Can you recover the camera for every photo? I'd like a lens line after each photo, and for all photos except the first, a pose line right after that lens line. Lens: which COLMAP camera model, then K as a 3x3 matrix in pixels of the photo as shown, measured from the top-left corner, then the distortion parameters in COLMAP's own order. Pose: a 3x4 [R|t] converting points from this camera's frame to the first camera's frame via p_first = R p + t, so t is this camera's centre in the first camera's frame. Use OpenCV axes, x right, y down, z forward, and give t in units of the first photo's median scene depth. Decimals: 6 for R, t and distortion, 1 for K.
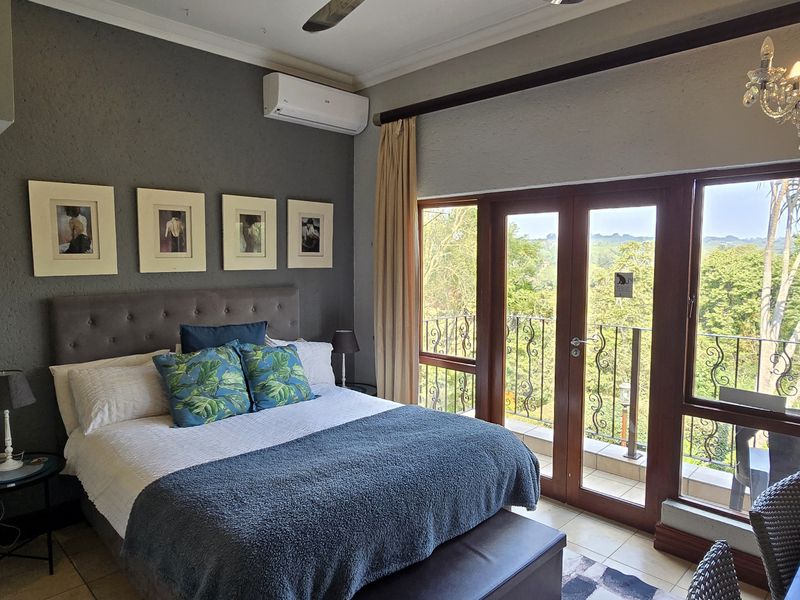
lens RADIAL K [[545.1, 0, 400.0], [0, 545.1, 300.0], [0, 0, 1]] dist [0.001983, -0.000167]
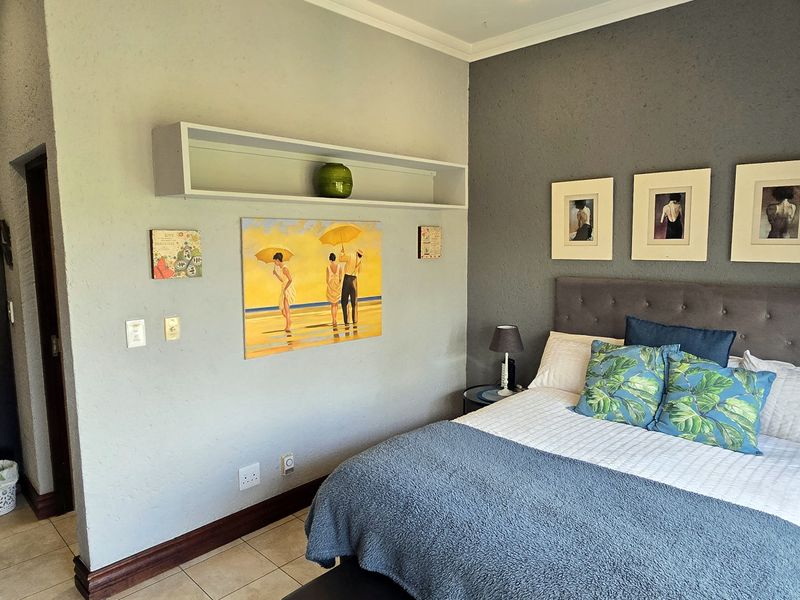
lens RADIAL K [[524.8, 0, 400.0], [0, 524.8, 300.0], [0, 0, 1]] dist [-0.024820, -0.000216]
pose [[0.010362, 0.118135, -0.992943, 0.504152], [-0.072576, 0.990467, 0.117083, -0.060173], [0.997309, 0.070851, 0.018837, 0.583830]]
